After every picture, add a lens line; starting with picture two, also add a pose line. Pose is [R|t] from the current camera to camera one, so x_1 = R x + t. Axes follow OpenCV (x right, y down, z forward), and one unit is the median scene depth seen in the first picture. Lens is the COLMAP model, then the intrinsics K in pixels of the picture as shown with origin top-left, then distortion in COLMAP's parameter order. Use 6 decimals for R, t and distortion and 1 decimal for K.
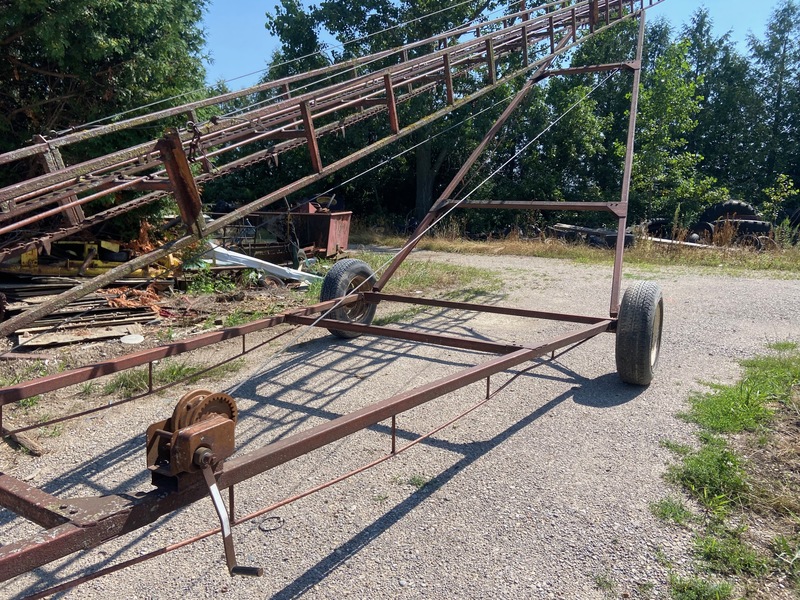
lens RADIAL K [[592.8, 0, 400.0], [0, 592.8, 300.0], [0, 0, 1]] dist [0.124689, -0.160137]
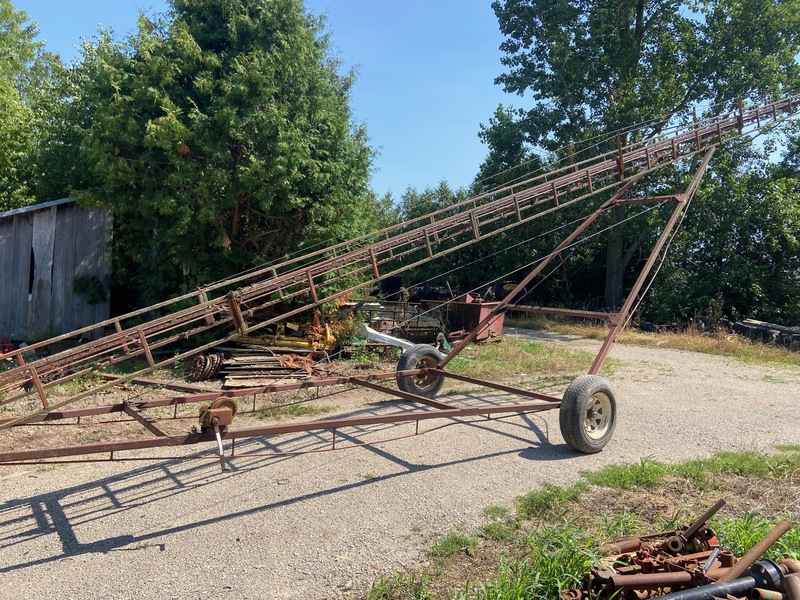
lens RADIAL K [[592.8, 0, 400.0], [0, 592.8, 300.0], [0, 0, 1]] dist [0.124689, -0.160137]
pose [[0.928455, 0.032919, -0.369983, 0.339919], [-0.081130, 0.989988, -0.115508, -0.005013], [0.362476, 0.137261, 0.921830, -0.294218]]
